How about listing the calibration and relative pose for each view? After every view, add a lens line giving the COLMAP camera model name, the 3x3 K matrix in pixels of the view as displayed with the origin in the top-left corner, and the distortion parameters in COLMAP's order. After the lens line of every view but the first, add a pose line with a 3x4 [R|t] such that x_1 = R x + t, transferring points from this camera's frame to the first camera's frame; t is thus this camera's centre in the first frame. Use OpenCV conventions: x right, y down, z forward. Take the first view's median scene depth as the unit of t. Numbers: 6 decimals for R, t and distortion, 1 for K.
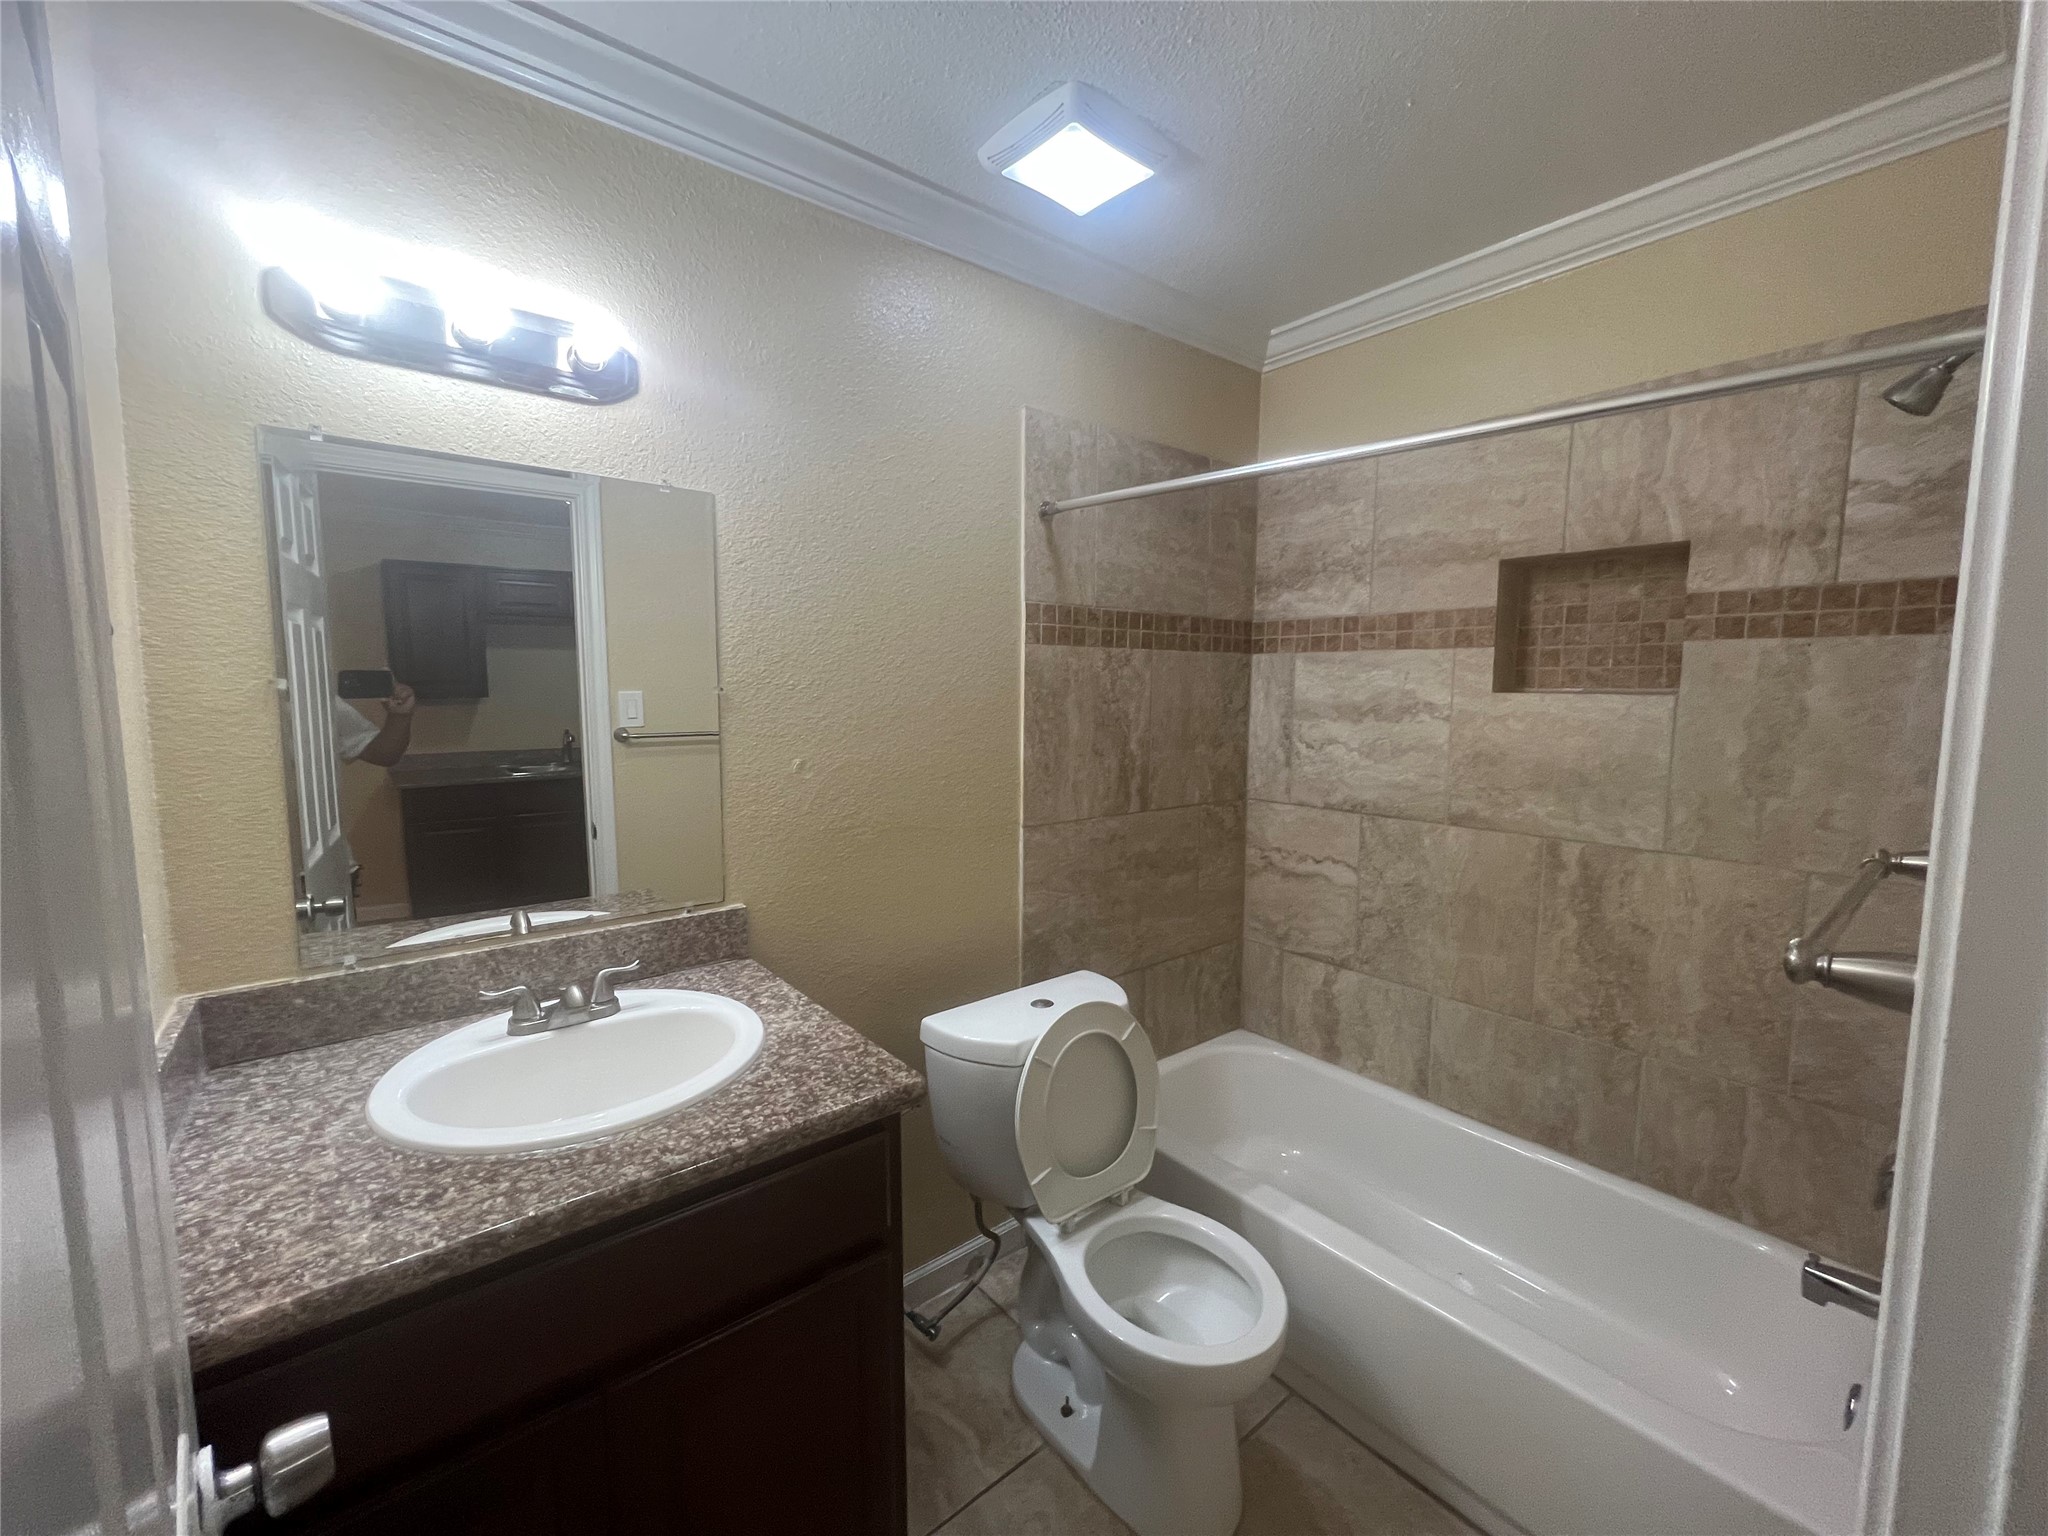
lens RADIAL K [[814.8, 0, 1019.0], [0, 814.8, 764.4], [0, 0, 1]] dist [-0.001096, -0.000237]
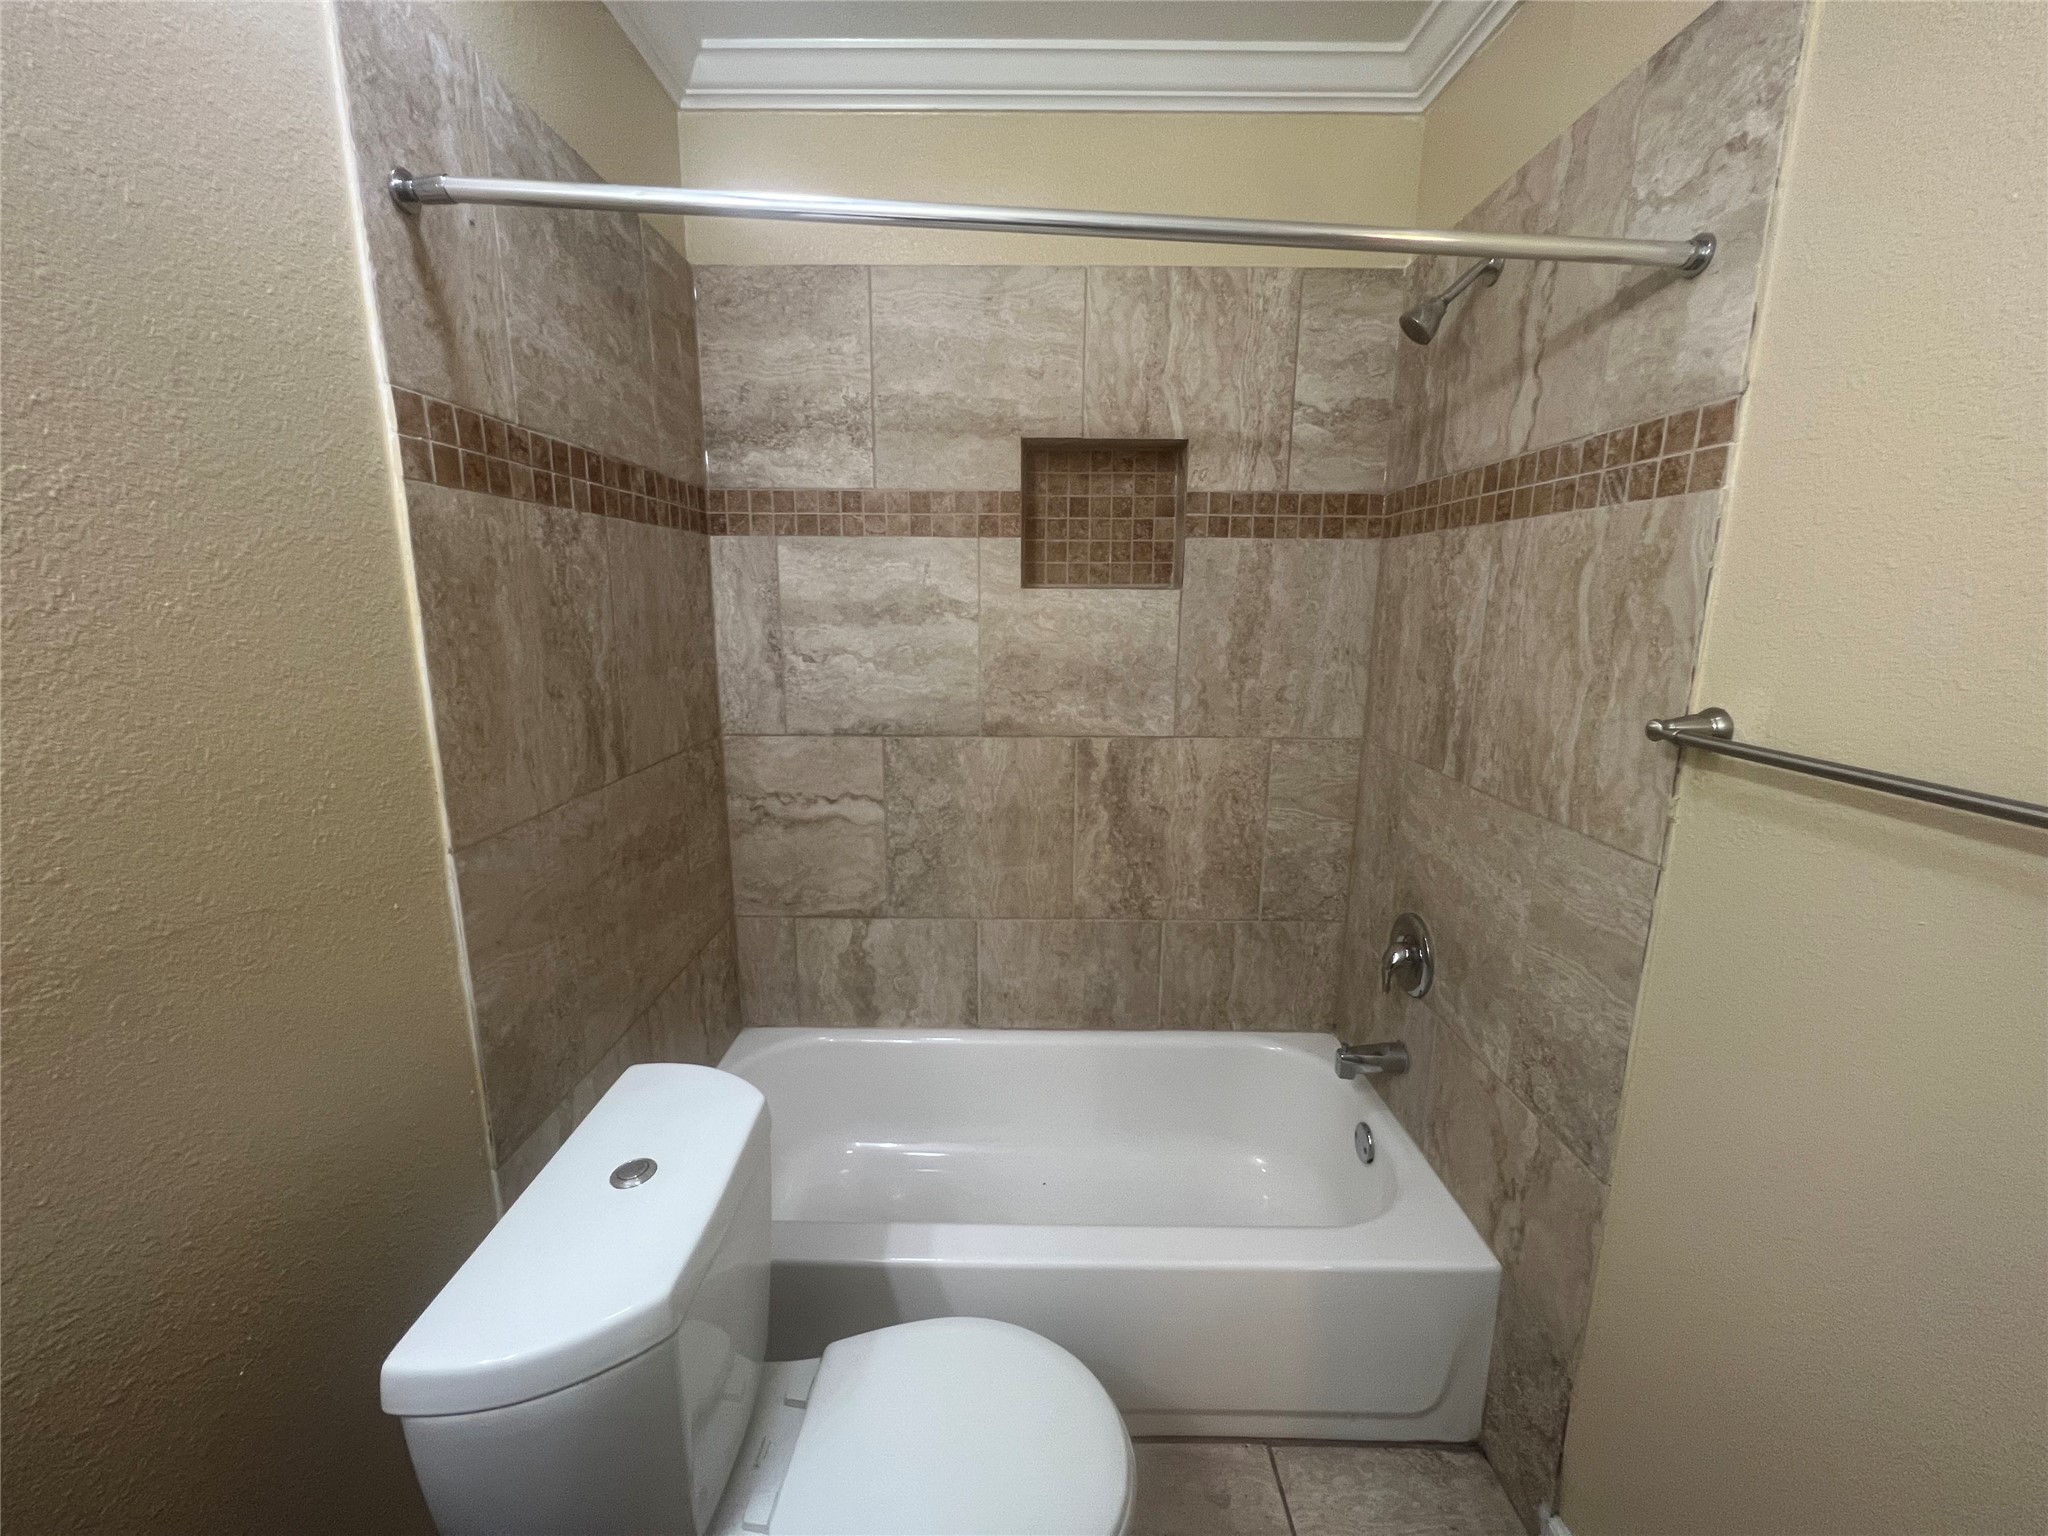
lens RADIAL K [[814.8, 0, 1019.0], [0, 814.8, 764.4], [0, 0, 1]] dist [-0.001096, -0.000237]
pose [[0.635208, -0.158739, 0.755853, -0.145679], [0.073077, 0.986613, 0.145788, -0.025689], [-0.768876, -0.037370, 0.638304, 0.402634]]
